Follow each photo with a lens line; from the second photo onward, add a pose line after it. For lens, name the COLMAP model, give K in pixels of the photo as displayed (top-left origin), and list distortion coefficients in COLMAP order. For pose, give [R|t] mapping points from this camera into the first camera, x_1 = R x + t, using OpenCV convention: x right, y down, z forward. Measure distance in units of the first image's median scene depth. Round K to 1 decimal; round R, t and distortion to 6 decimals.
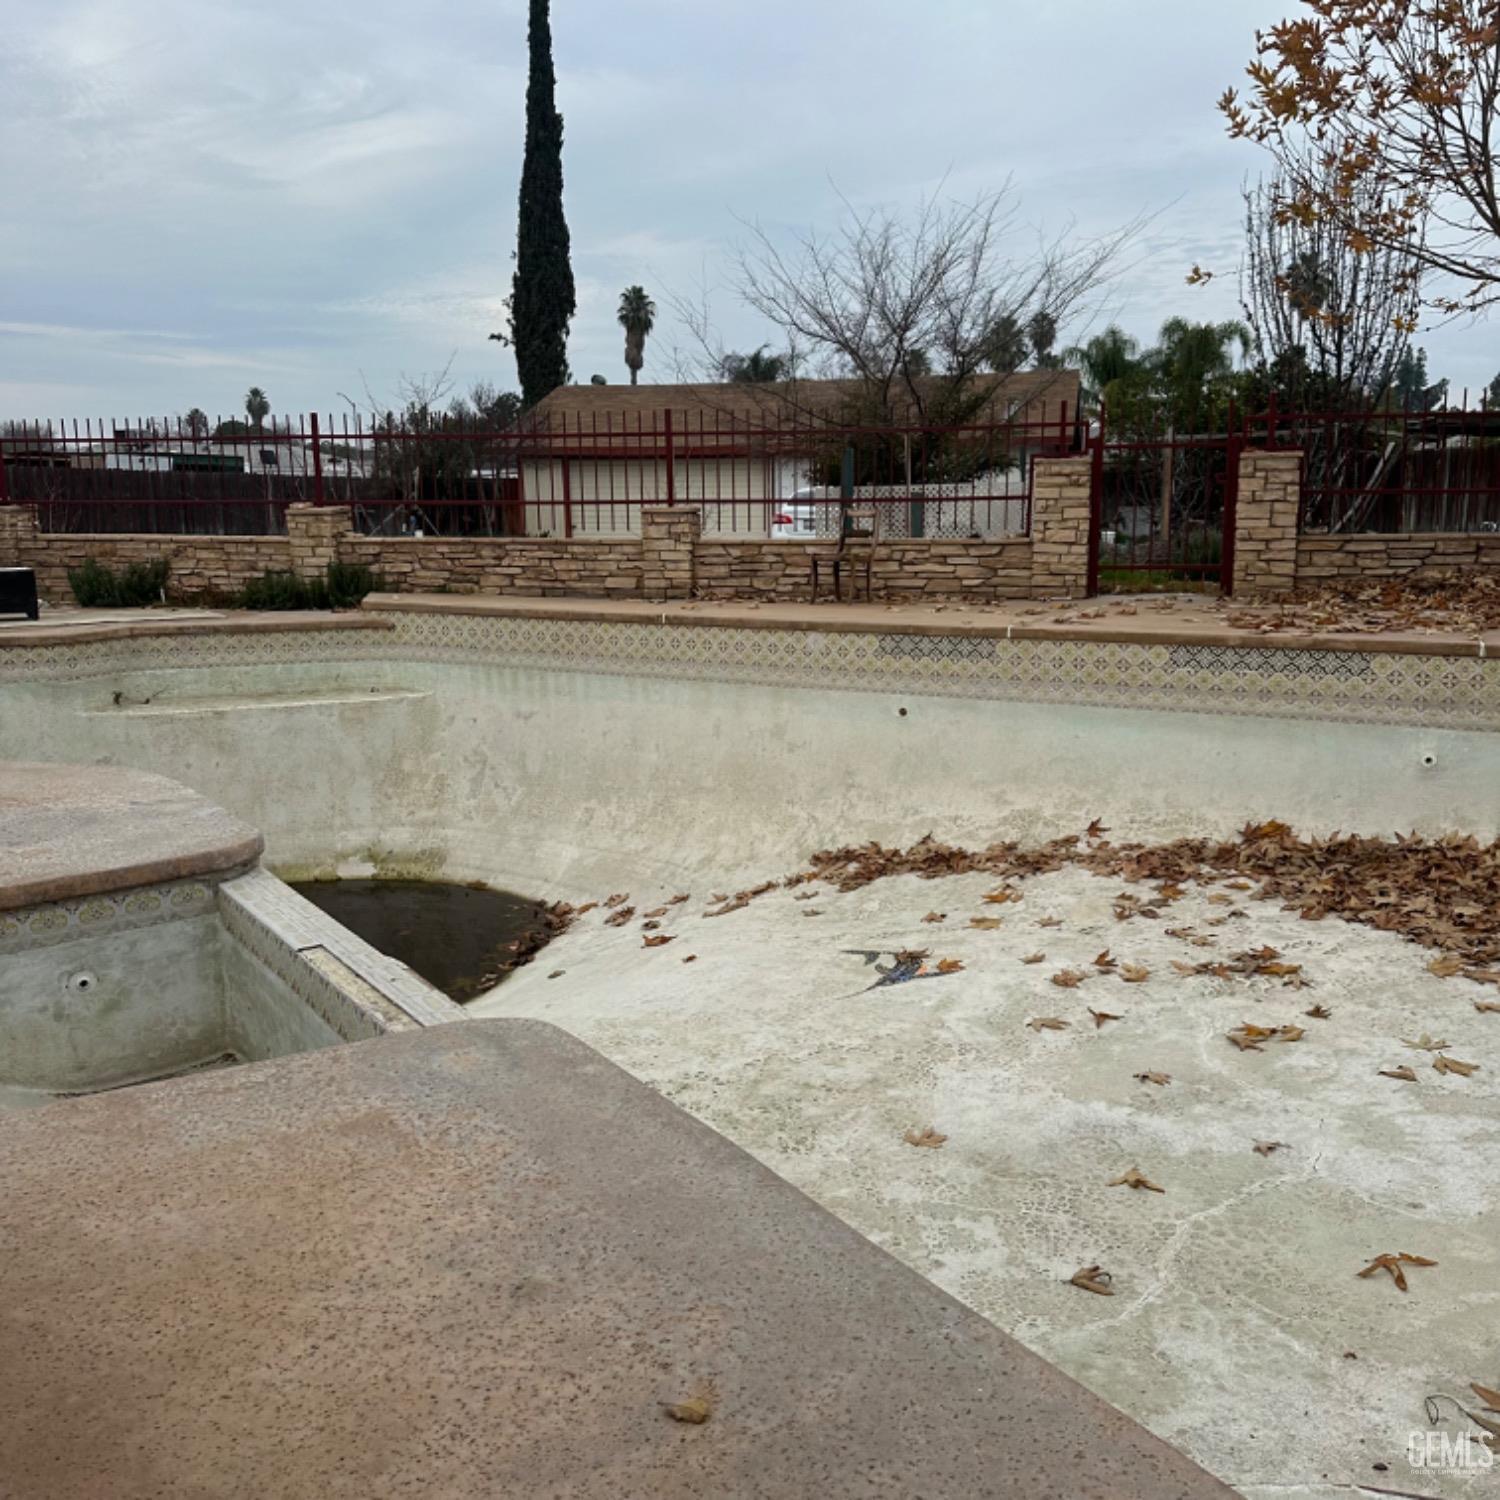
lens RADIAL K [[1367.3, 0, 750.6], [0, 1367.3, 737.4], [0, 0, 1]] dist [0.169546, -0.323405]
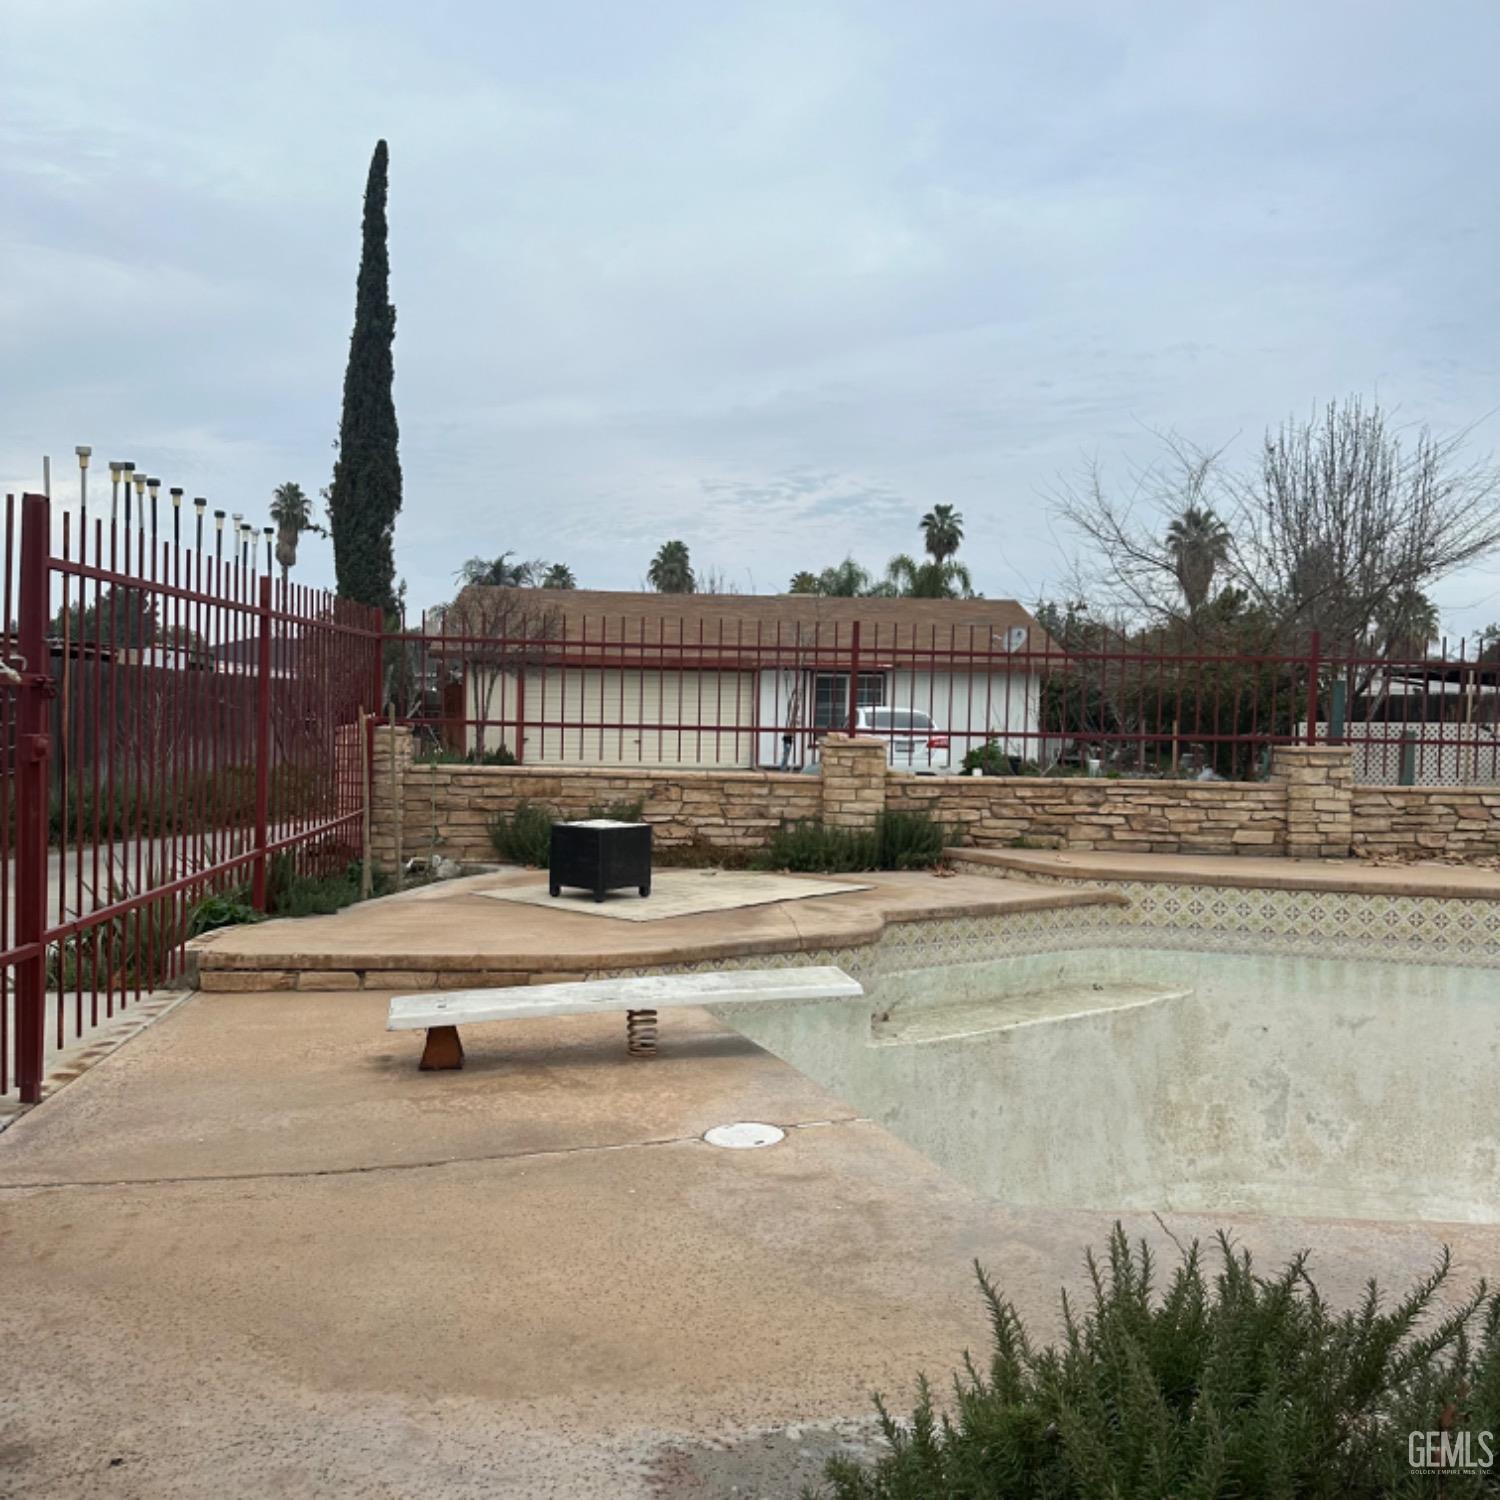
lens RADIAL K [[1367.3, 0, 750.6], [0, 1367.3, 737.4], [0, 0, 1]] dist [0.169546, -0.323405]
pose [[0.958162, 0.022161, 0.285366, -0.595140], [0.020599, 0.989074, -0.145972, -0.055698], [-0.285483, 0.145743, 0.947237, 0.293466]]
